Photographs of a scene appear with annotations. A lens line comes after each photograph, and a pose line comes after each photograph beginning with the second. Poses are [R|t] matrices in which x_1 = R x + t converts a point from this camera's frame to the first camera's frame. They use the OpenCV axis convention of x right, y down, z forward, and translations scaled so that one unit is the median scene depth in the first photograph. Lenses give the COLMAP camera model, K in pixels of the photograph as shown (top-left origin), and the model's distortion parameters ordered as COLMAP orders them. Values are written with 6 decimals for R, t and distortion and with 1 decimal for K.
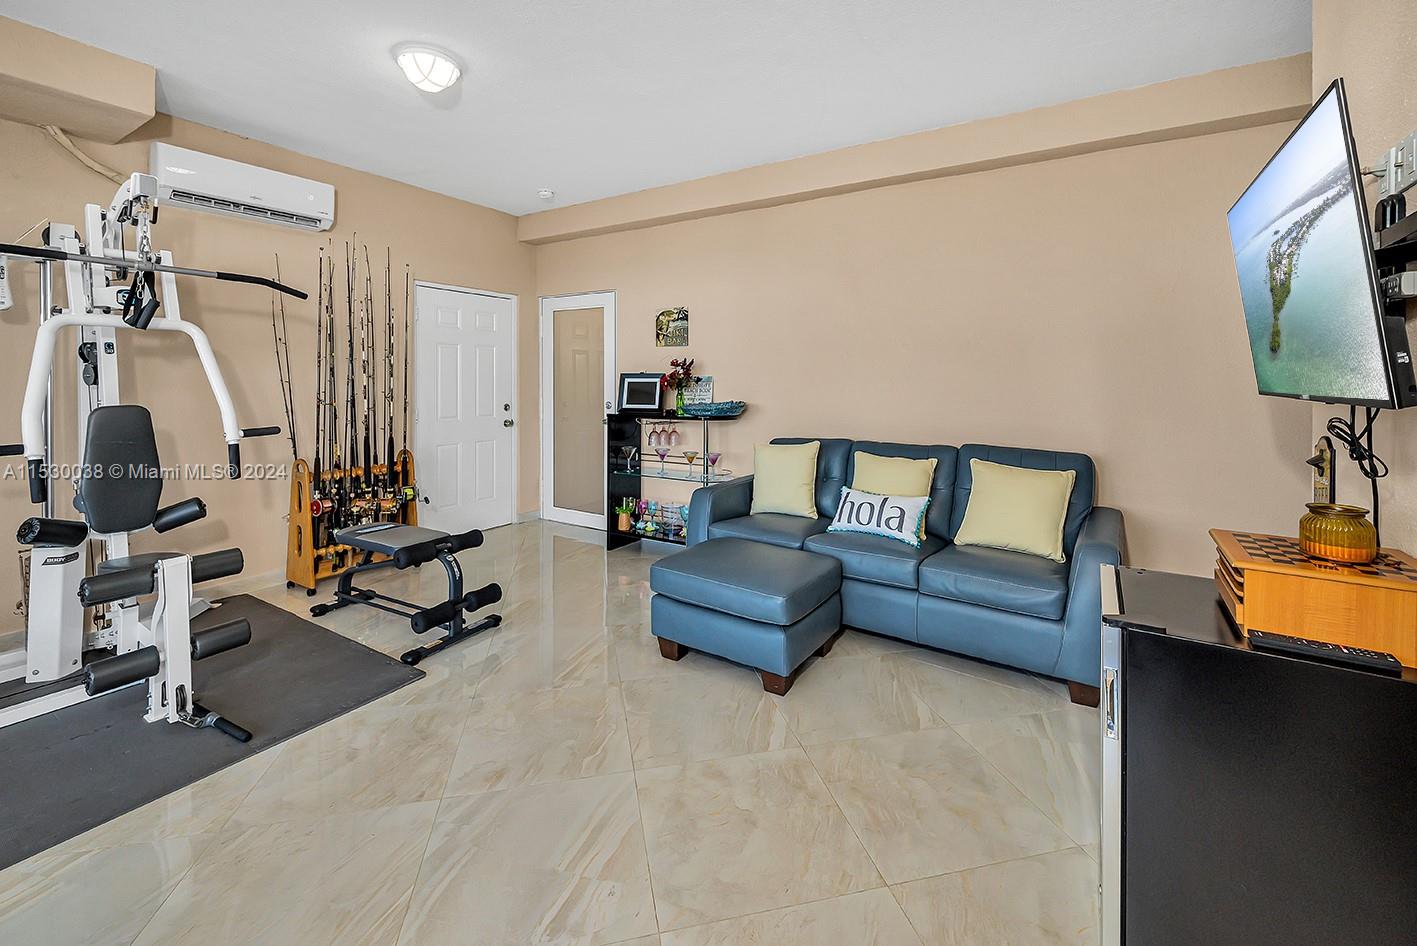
lens RADIAL K [[605.4, 0, 709.1], [0, 605.4, 383.5], [0, 0, 1]] dist [-0.000122, -0.000158]
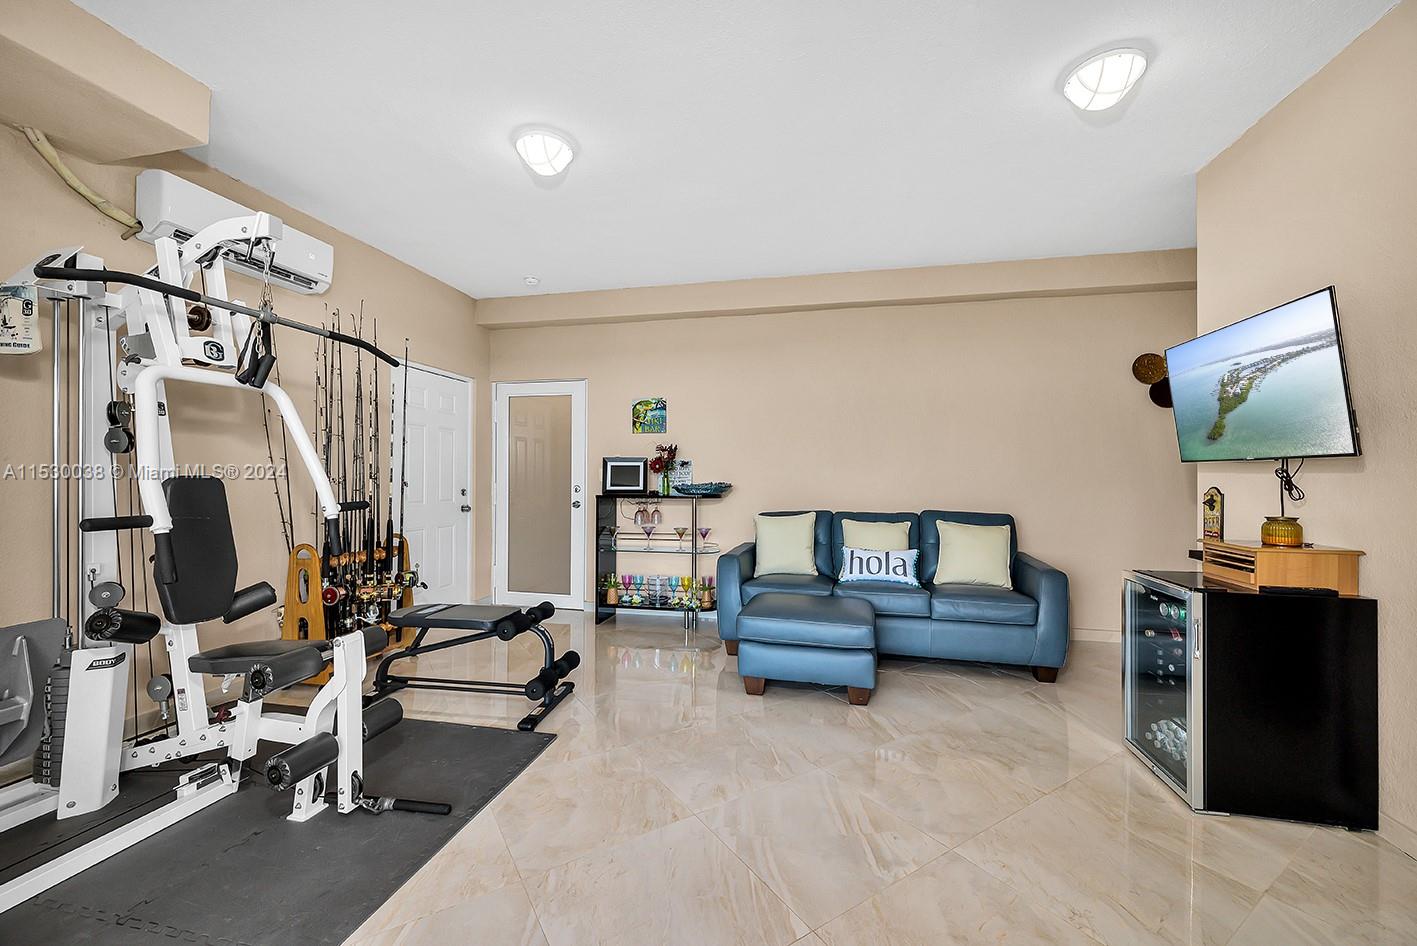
lens RADIAL K [[574.9, 0, 708.5], [0, 574.9, 473.0], [0, 0, 1]] dist [-0.000927, -0.000118]
pose [[0.939739, 0.003599, 0.341873, -0.401535], [0.001399, 0.999896, -0.014372, 0.032050], [-0.341889, 0.013984, 0.939636, -0.013817]]
